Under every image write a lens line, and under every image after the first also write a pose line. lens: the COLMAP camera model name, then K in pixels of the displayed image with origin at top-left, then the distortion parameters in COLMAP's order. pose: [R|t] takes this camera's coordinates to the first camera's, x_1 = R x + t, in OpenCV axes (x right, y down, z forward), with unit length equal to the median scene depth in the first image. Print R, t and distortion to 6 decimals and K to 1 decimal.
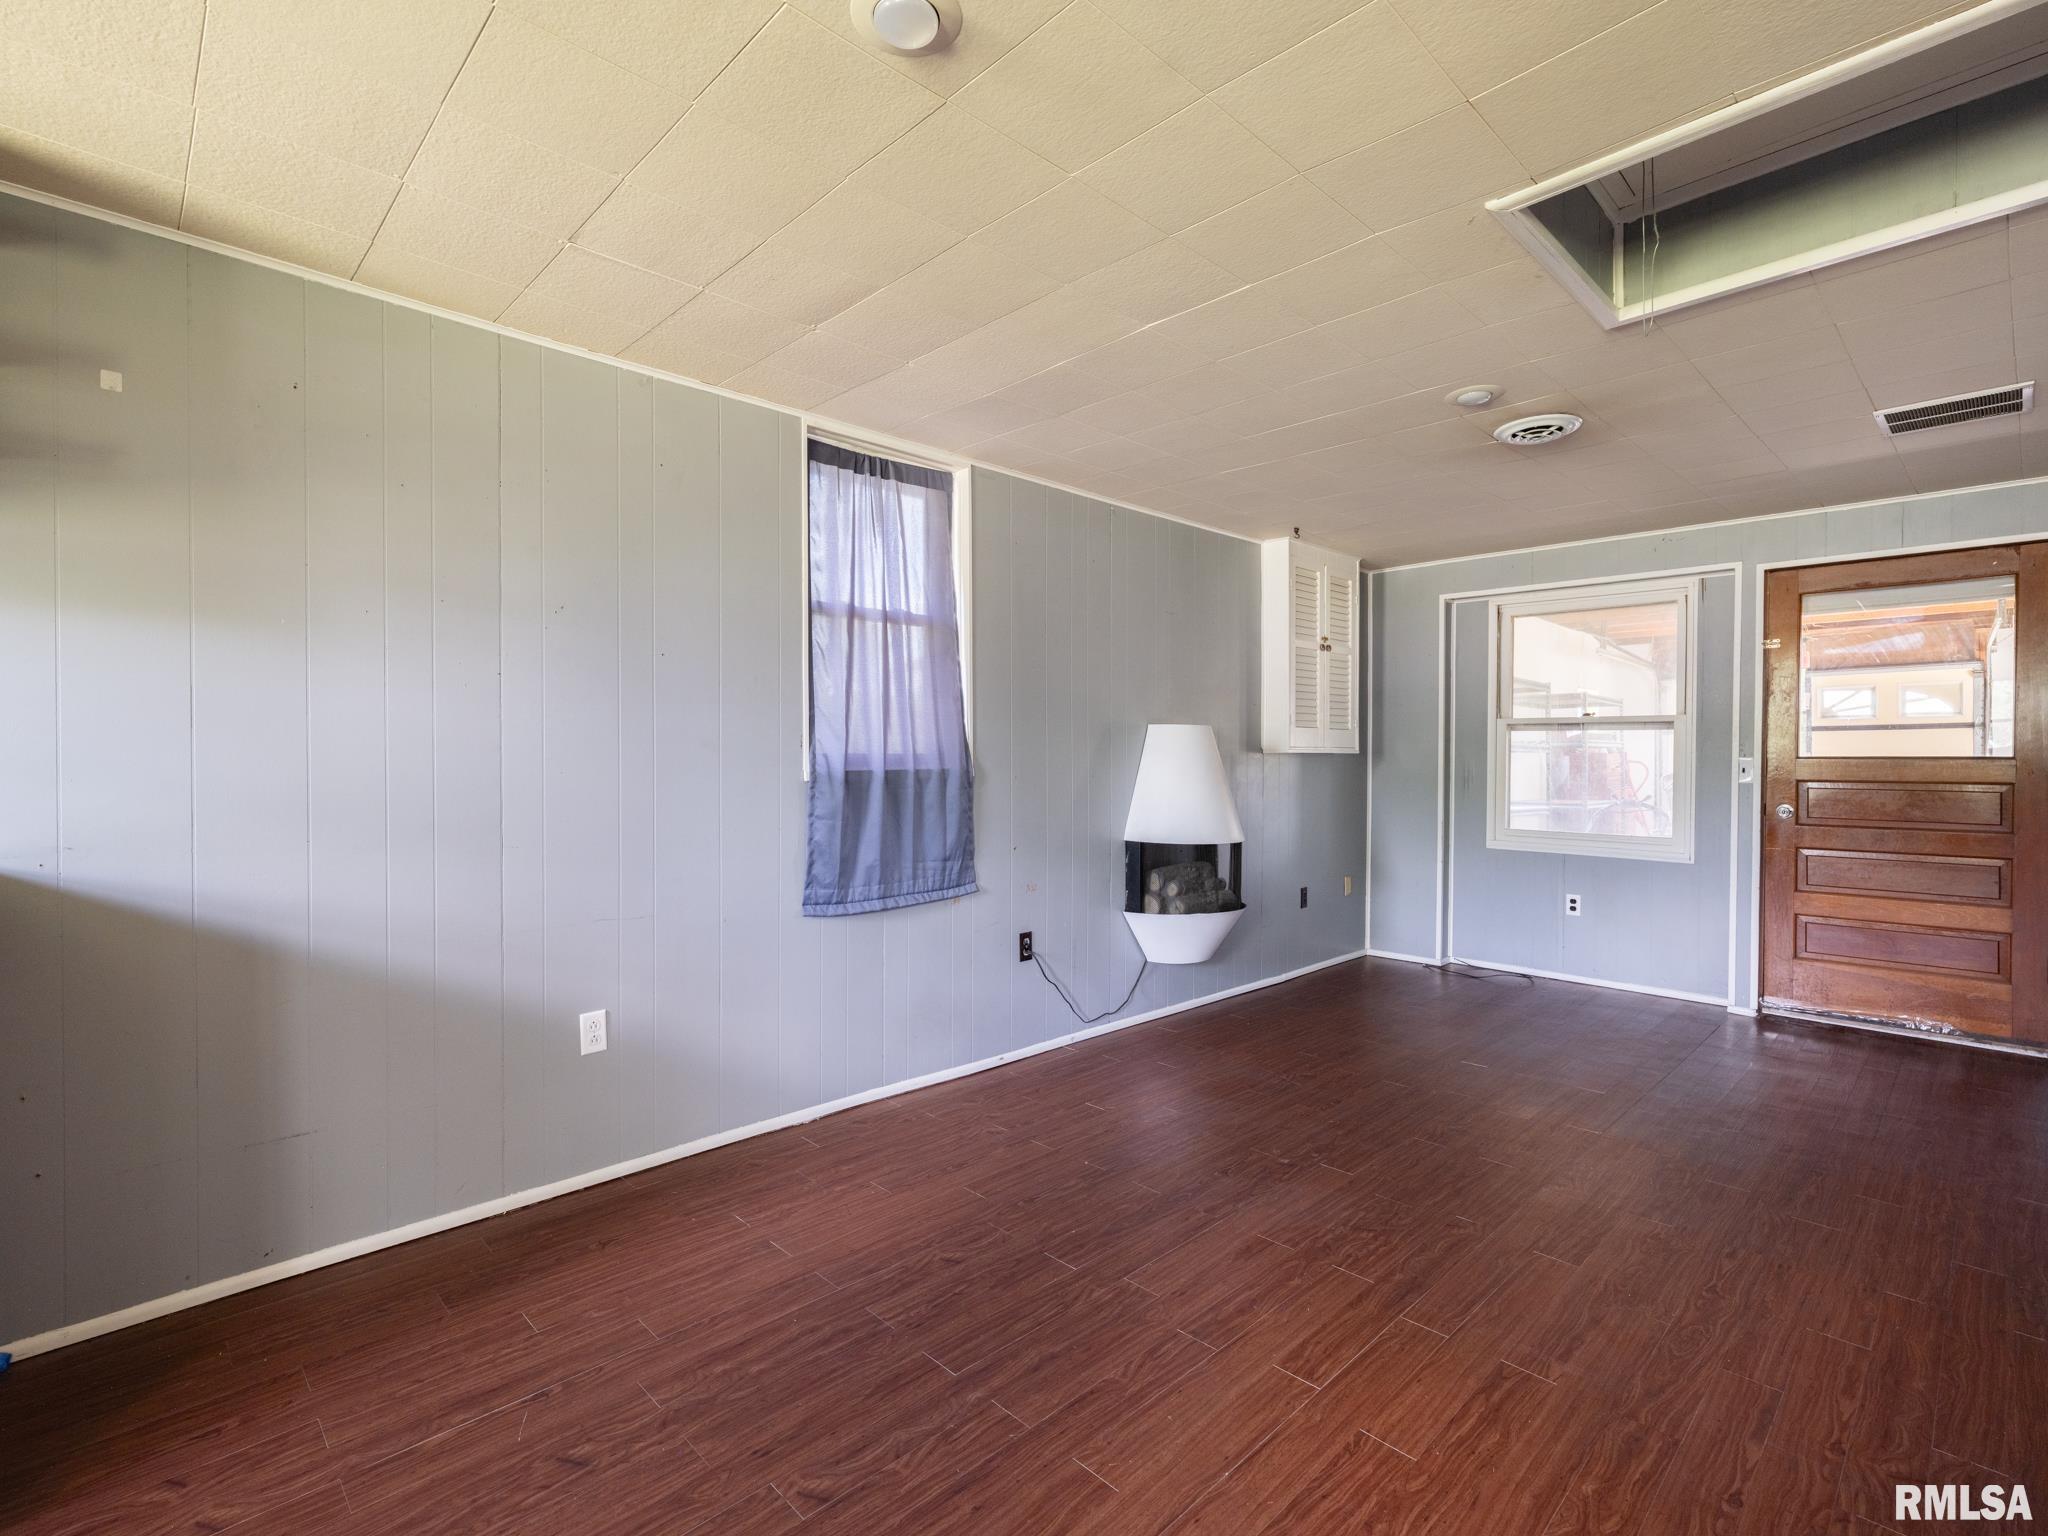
lens RADIAL K [[943.8, 0, 1021.4], [0, 943.8, 765.3], [0, 0, 1]] dist [-0.003351, 0.001811]
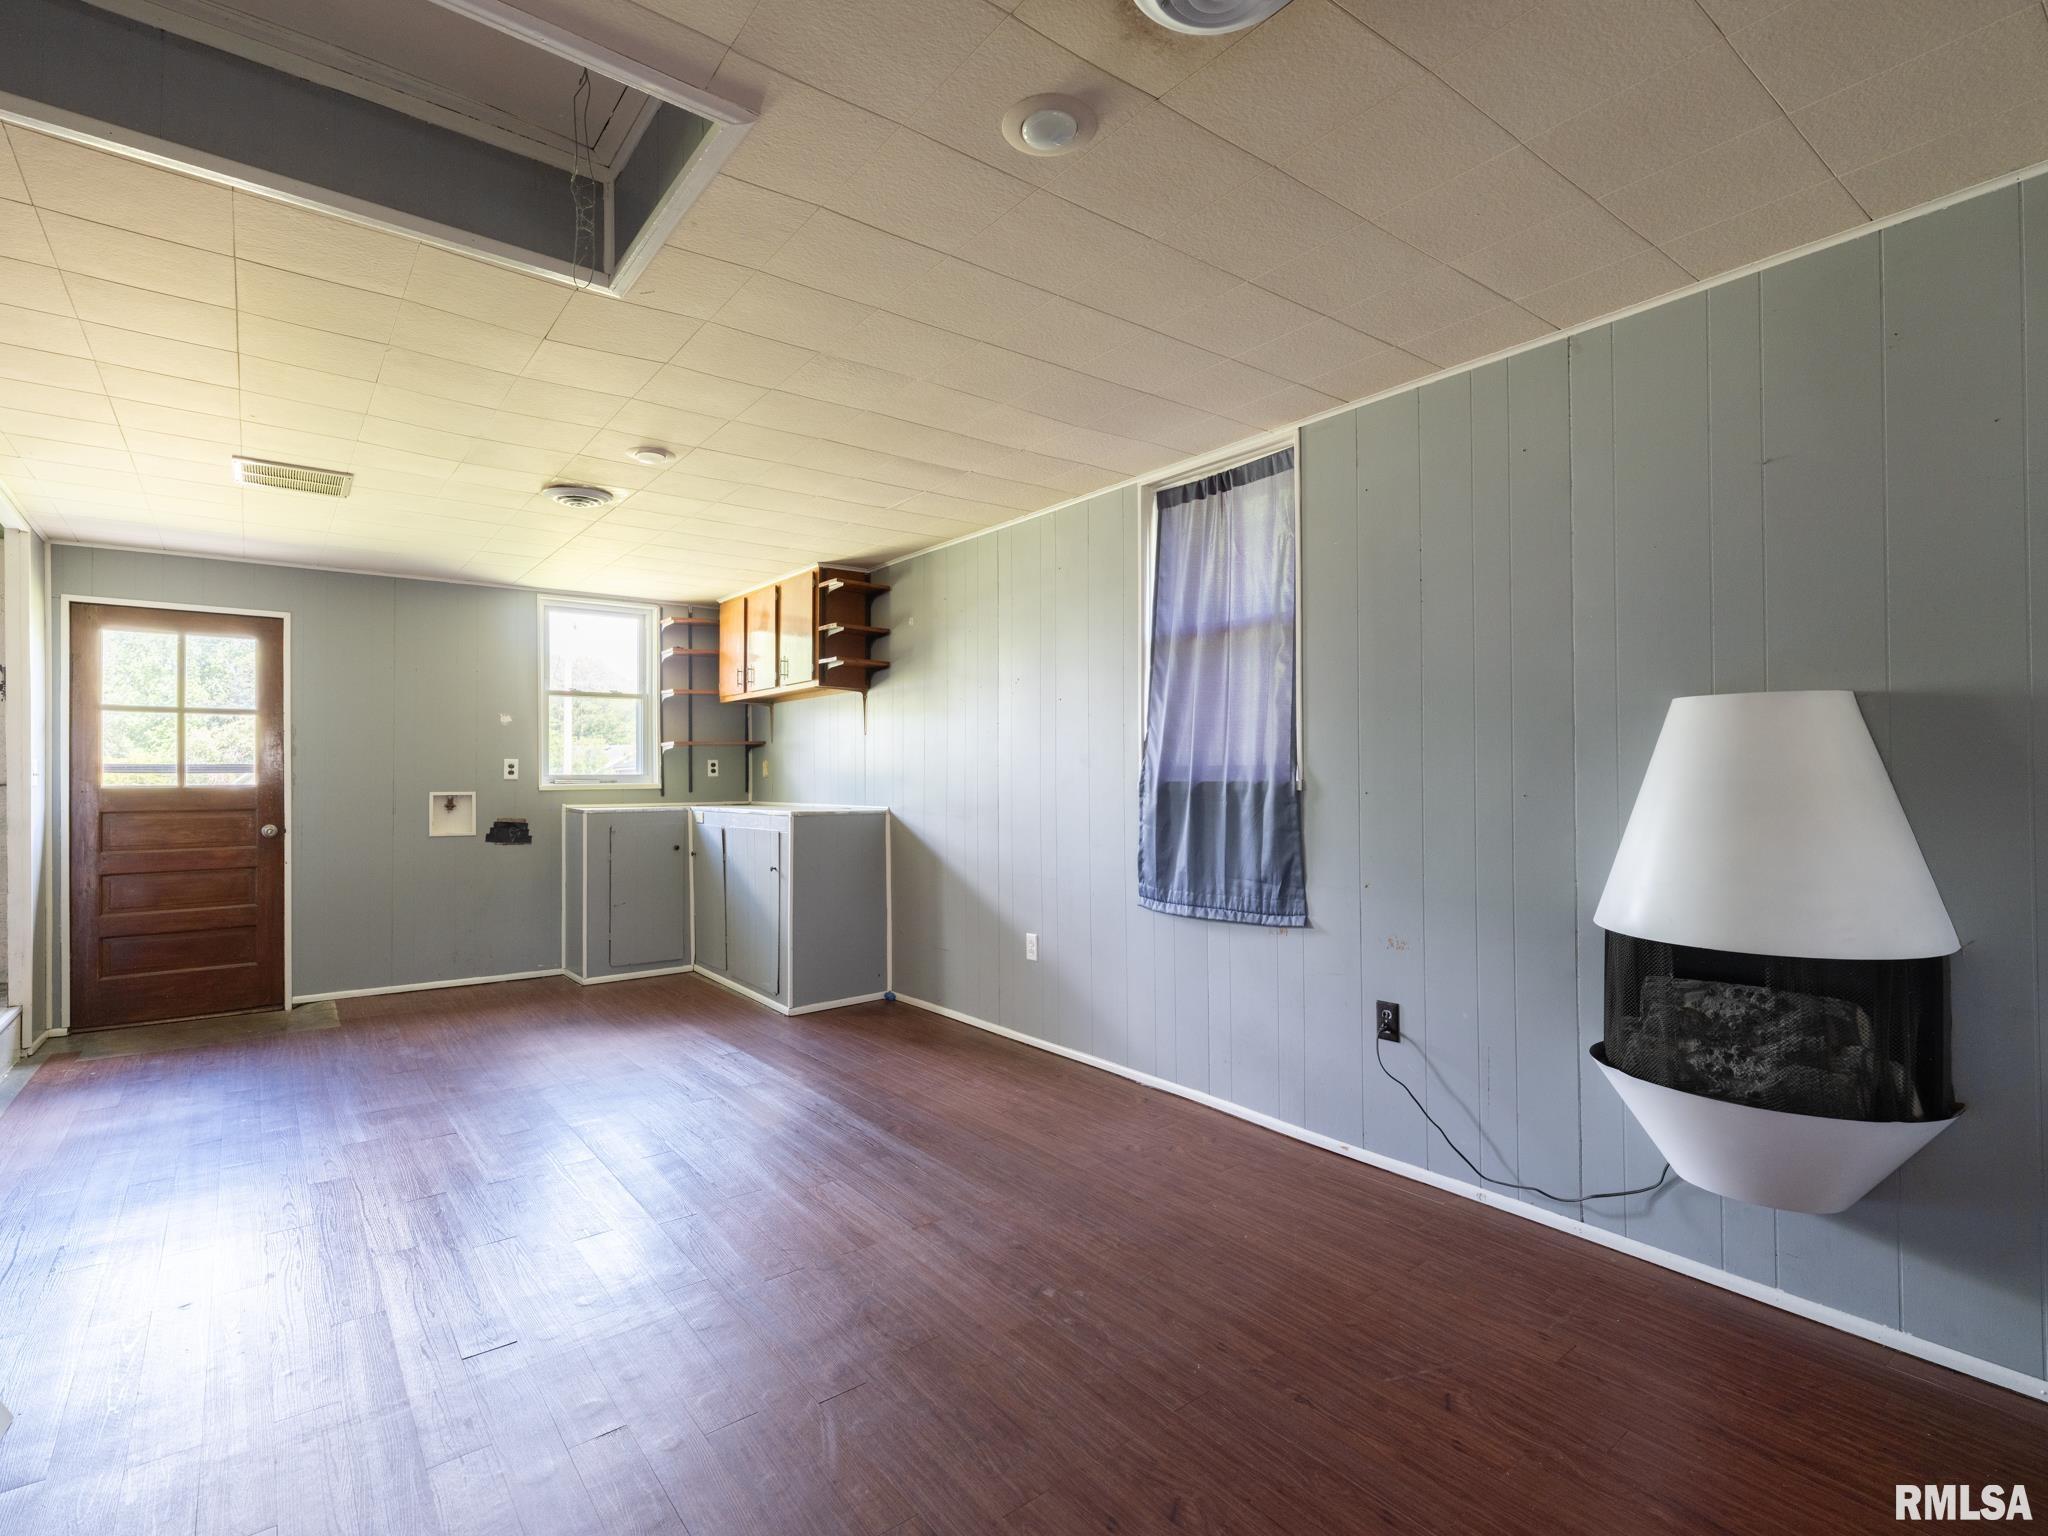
lens RADIAL K [[976.7, 0, 1026.2], [0, 976.7, 760.5], [0, 0, 1]] dist [-0.000172, 0.000146]
pose [[-0.091138, -0.018121, -0.995673, 0.913429], [-0.008235, 0.999814, -0.017442, 0.001960], [0.995804, 0.006610, -0.091270, 0.891277]]
